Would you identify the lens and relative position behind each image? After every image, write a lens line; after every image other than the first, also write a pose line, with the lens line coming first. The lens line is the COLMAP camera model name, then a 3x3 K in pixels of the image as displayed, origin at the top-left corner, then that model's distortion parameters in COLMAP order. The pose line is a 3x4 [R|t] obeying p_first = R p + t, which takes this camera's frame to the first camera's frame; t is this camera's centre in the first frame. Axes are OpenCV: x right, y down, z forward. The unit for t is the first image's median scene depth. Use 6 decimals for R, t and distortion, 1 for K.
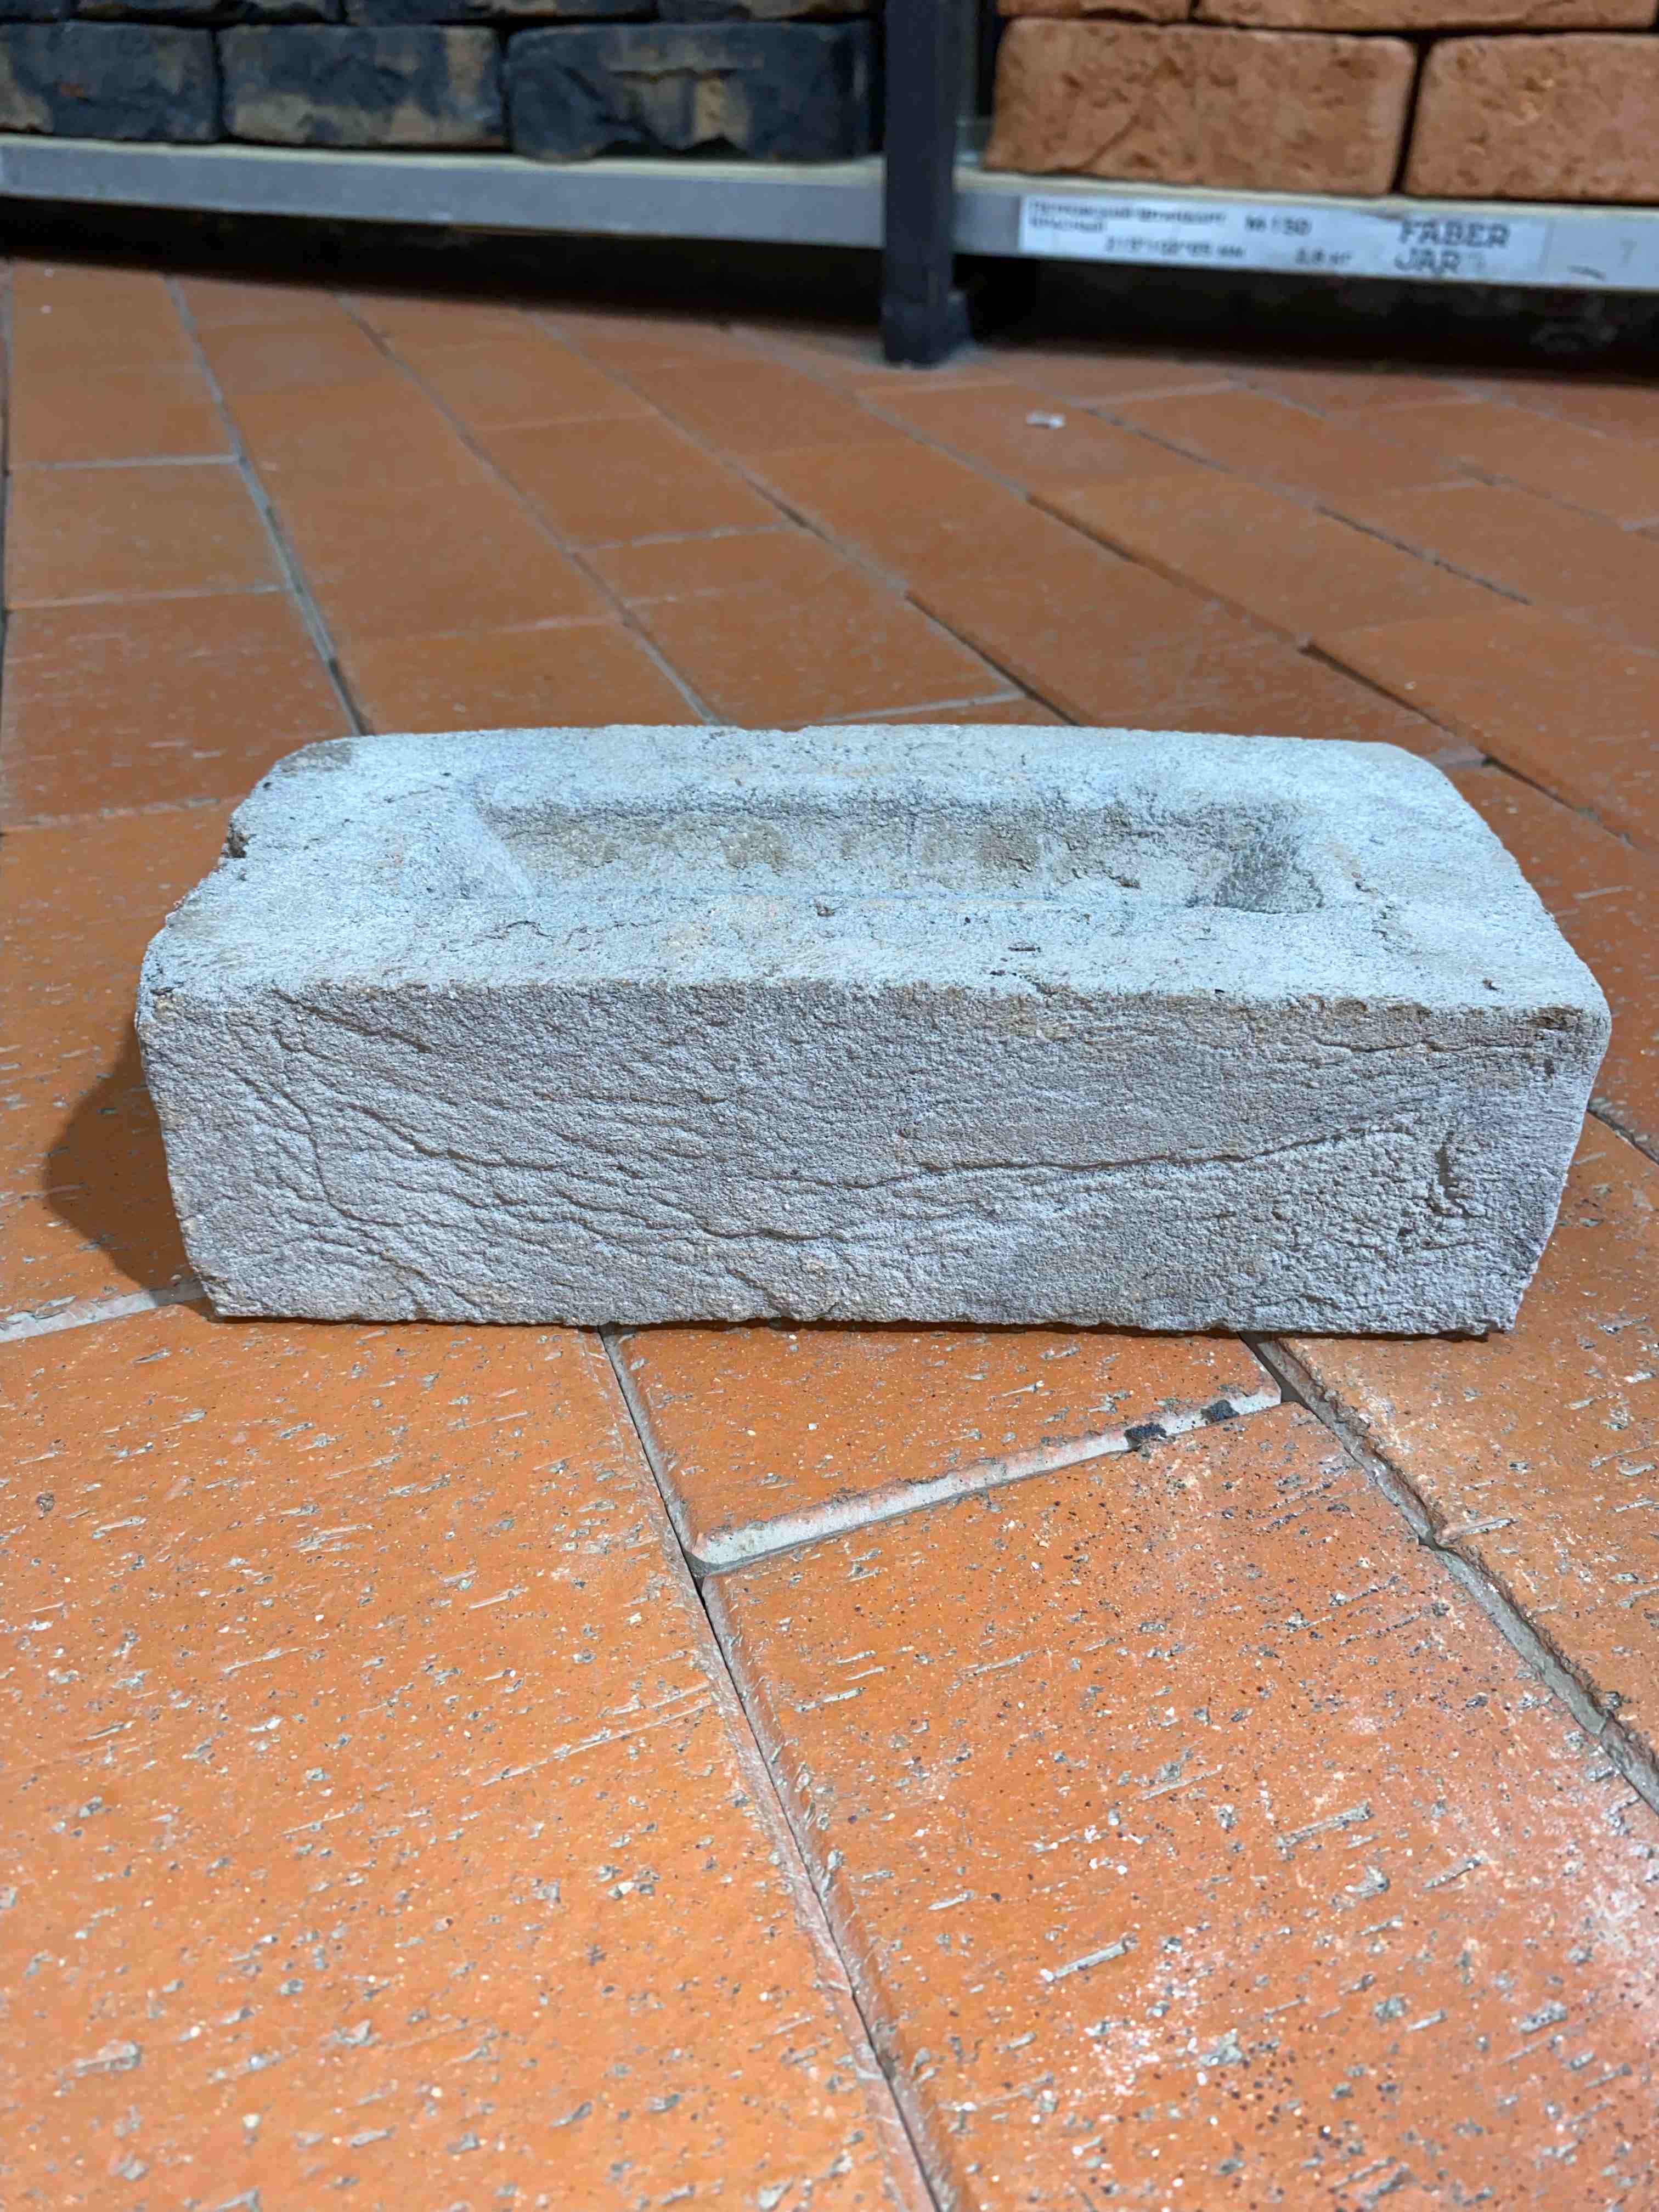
lens RADIAL K [[1649.2, 0, 808.5], [0, 1649.2, 1100.4], [0, 0, 1]] dist [0.016600, -0.018897]
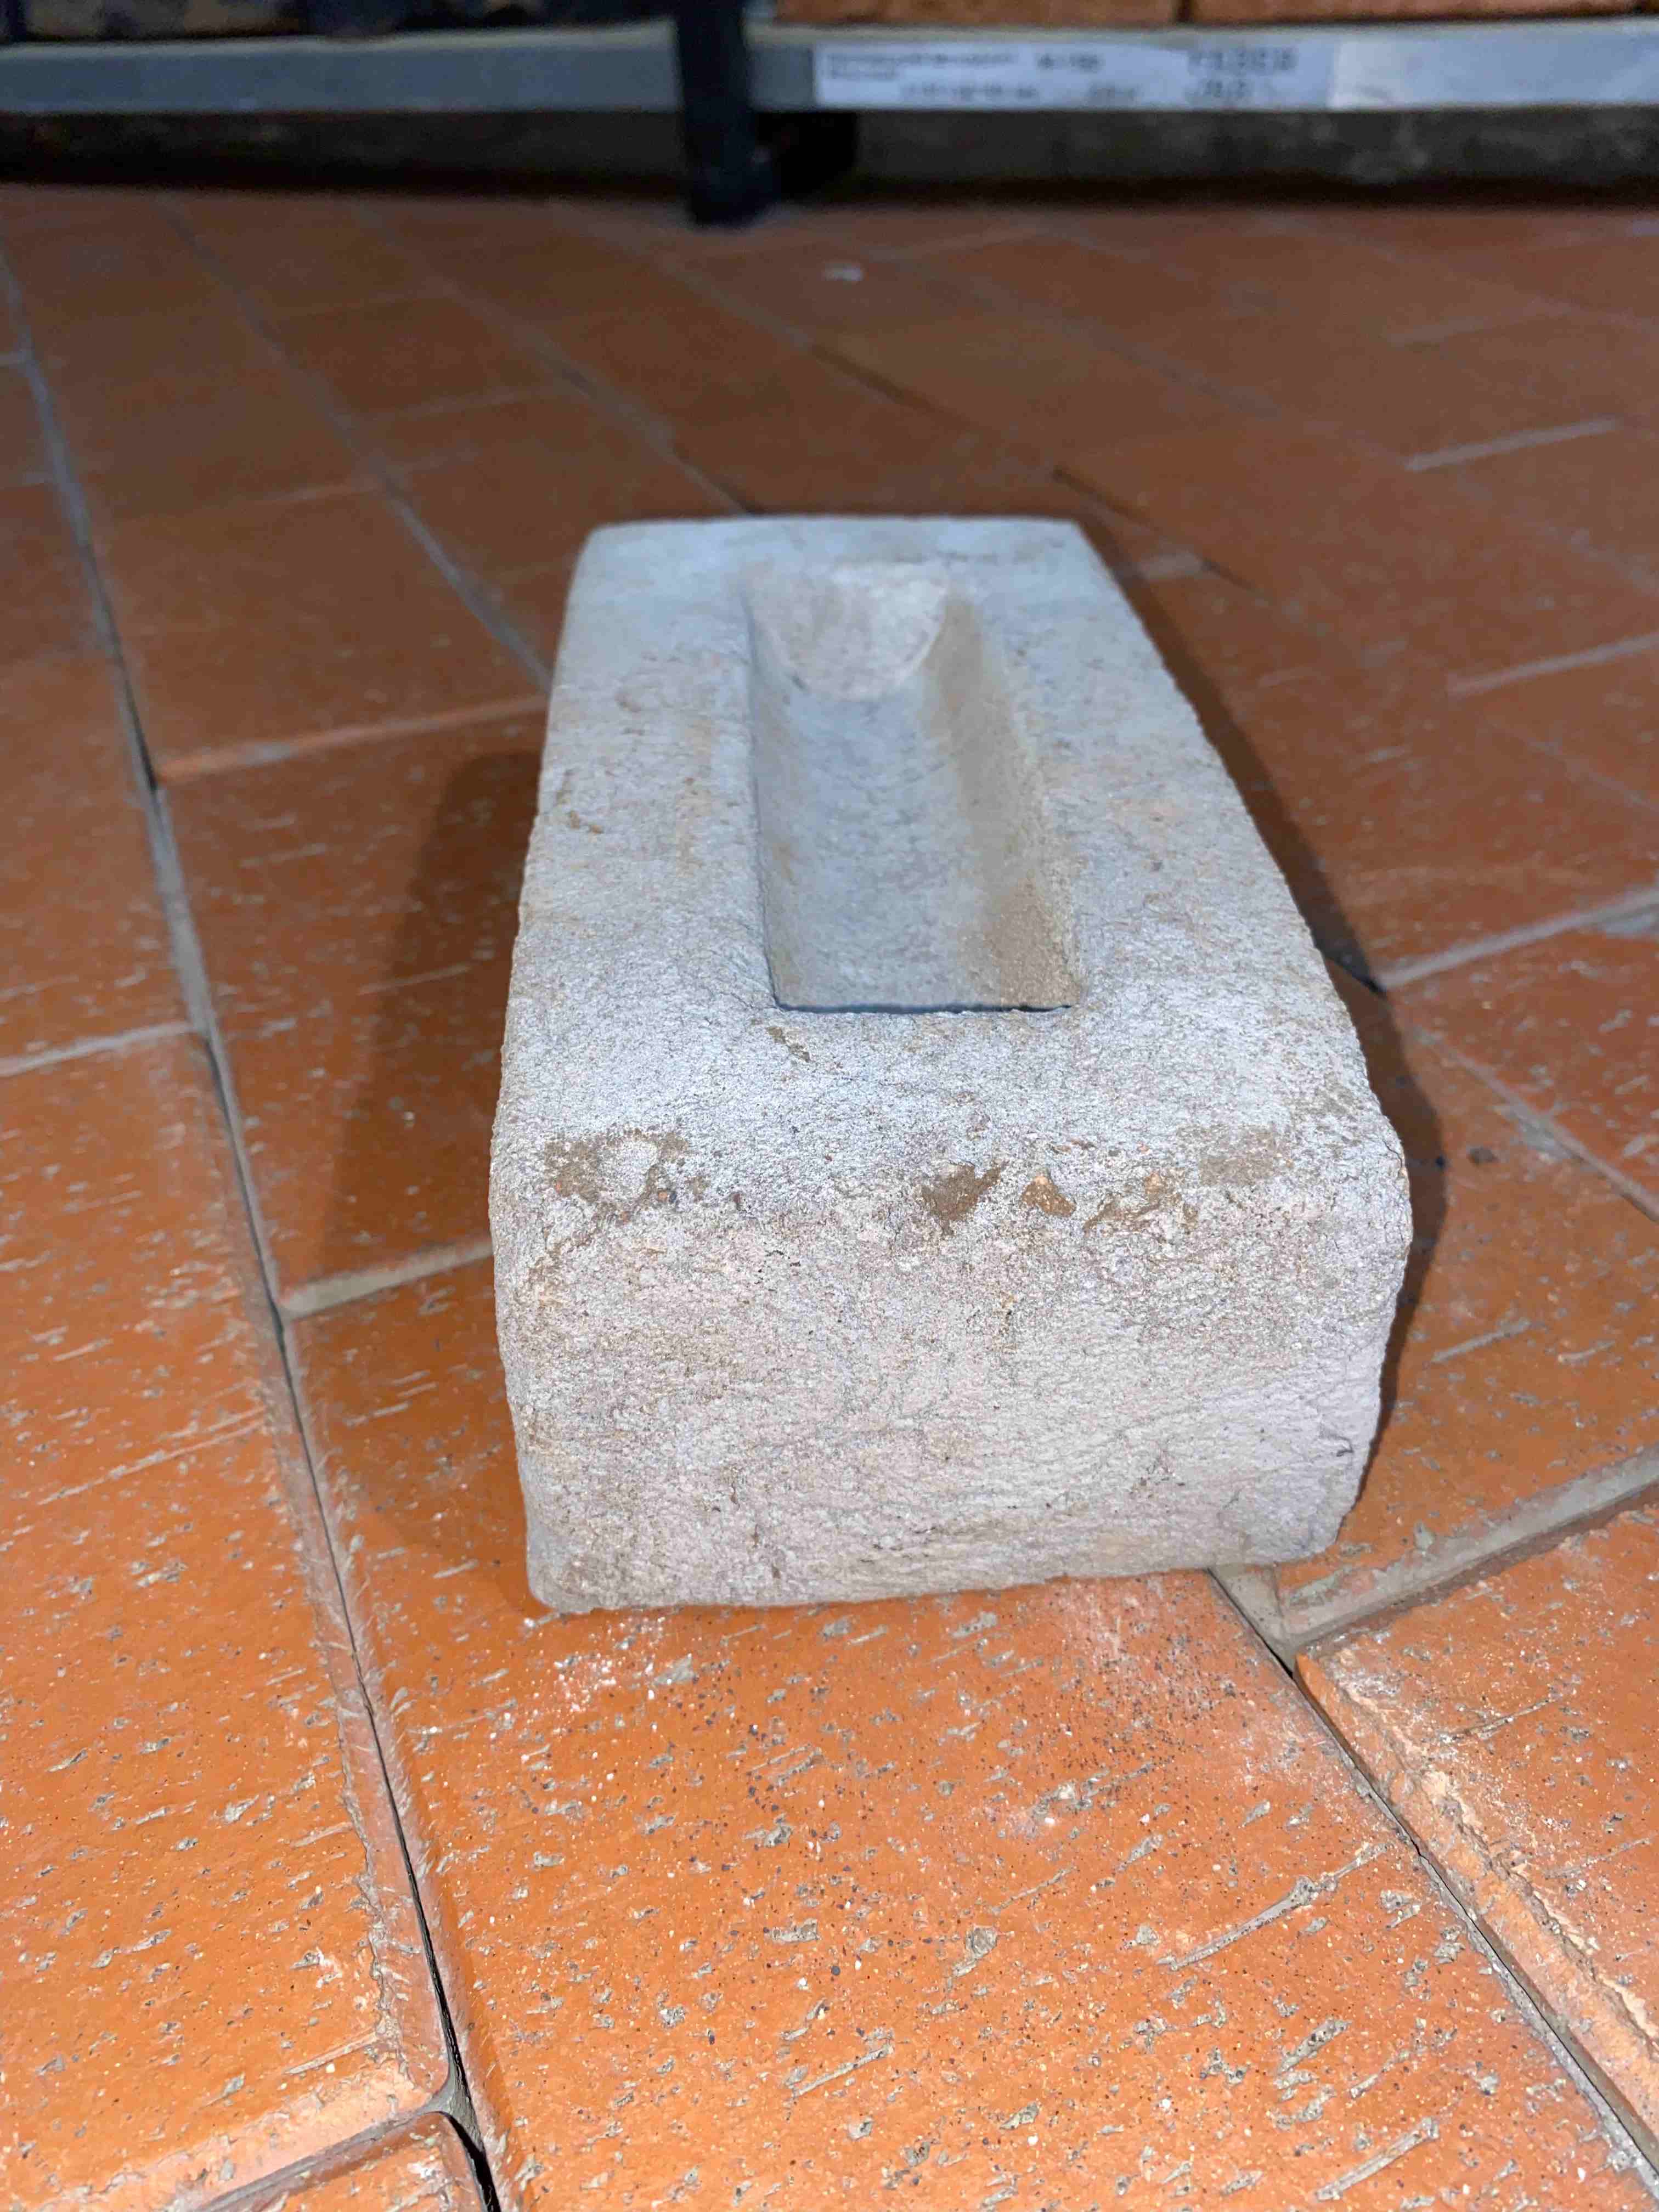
lens RADIAL K [[1649.2, 0, 811.6], [0, 1649.2, 1076.1], [0, 0, 1]] dist [0.016600, -0.018897]
pose [[0.997839, -0.064343, 0.013316, 0.110760], [0.063744, 0.997110, 0.041335, 0.043093], [-0.015937, -0.040397, 0.999057, -0.028400]]
